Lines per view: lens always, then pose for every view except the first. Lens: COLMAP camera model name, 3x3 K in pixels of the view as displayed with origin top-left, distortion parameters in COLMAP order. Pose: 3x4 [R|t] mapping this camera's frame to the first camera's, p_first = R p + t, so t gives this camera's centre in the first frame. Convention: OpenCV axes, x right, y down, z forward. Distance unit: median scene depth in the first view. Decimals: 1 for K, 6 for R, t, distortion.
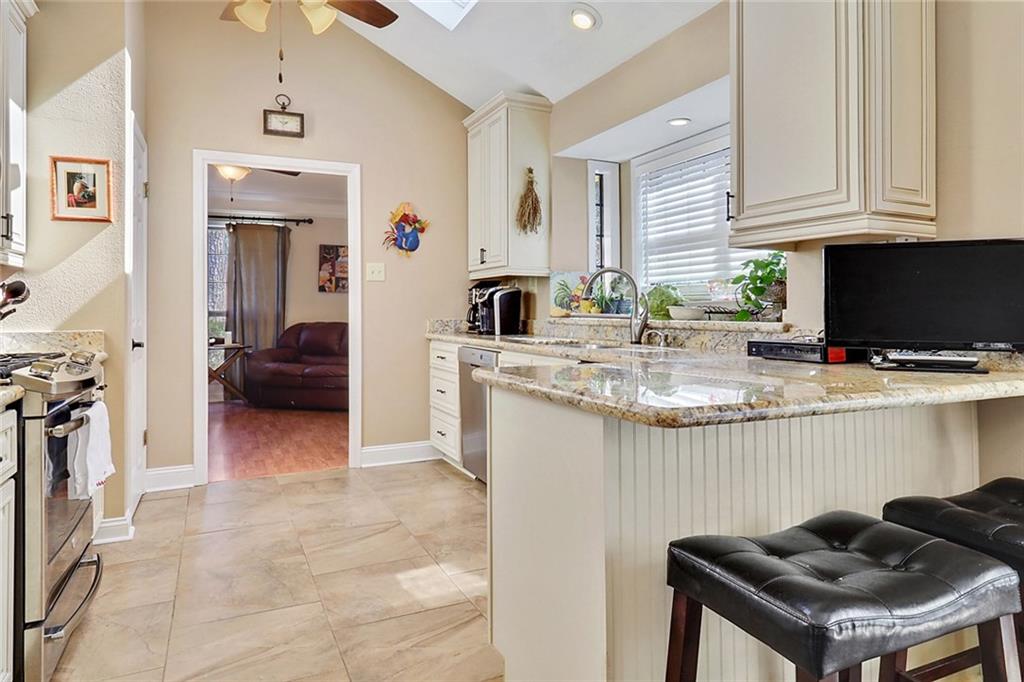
lens RADIAL K [[635.0, 0, 505.5], [0, 635.0, 298.3], [0, 0, 1]] dist [0.022696, 0.000361]
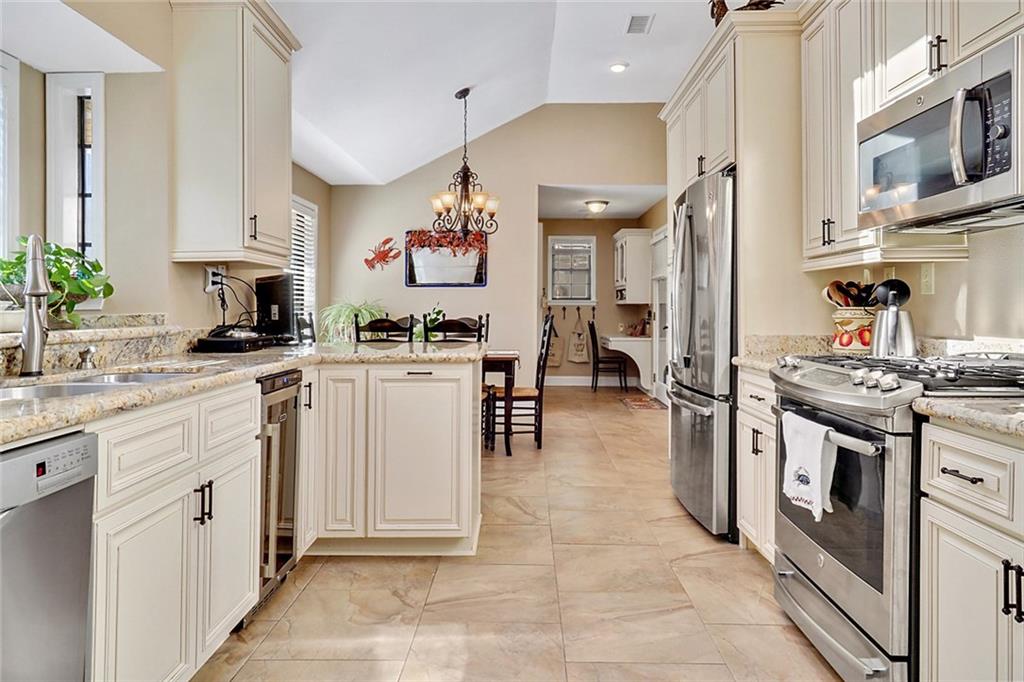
lens RADIAL K [[635.0, 0, 510.3], [0, 635.0, 334.3], [0, 0, 1]] dist [0.022696, 0.000361]
pose [[-0.903922, 0.006847, 0.427643, -0.313746], [0.000767, 0.999896, -0.014389, 0.032623], [-0.427697, -0.012679, -0.903833, 0.965190]]
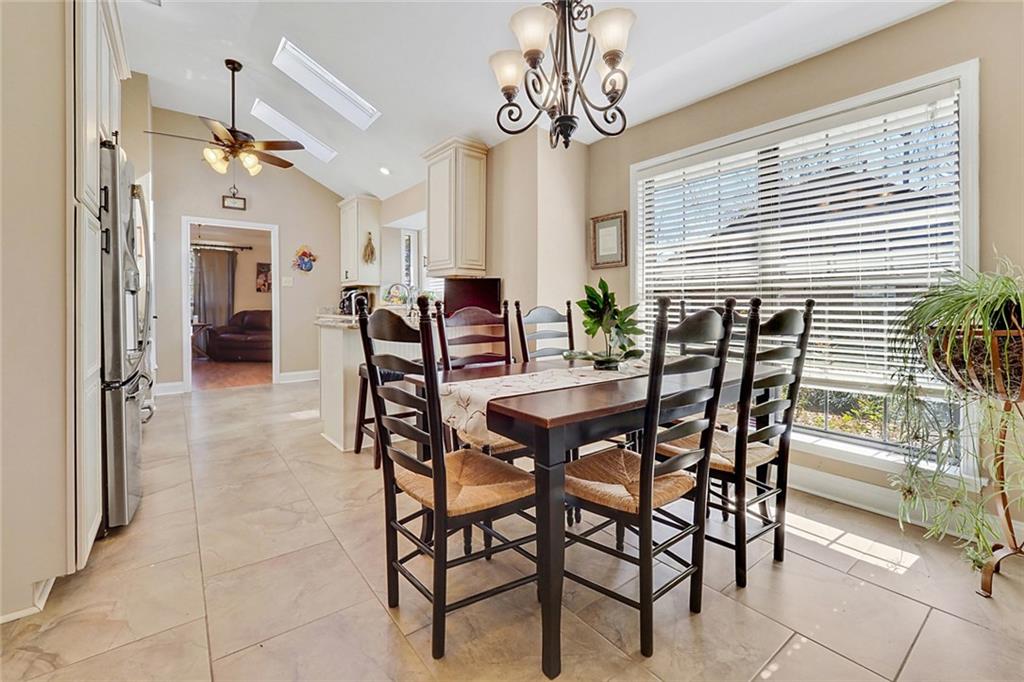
lens RADIAL K [[436.7, 0, 506.1], [0, 436.7, 310.3], [0, 0, 1]] dist [-0.000865, 0.000258]
pose [[0.973897, 0.004749, 0.226942, 0.137000], [-0.010843, 0.999613, 0.025611, 0.003534], [-0.226732, -0.027403, 0.973572, -0.426005]]
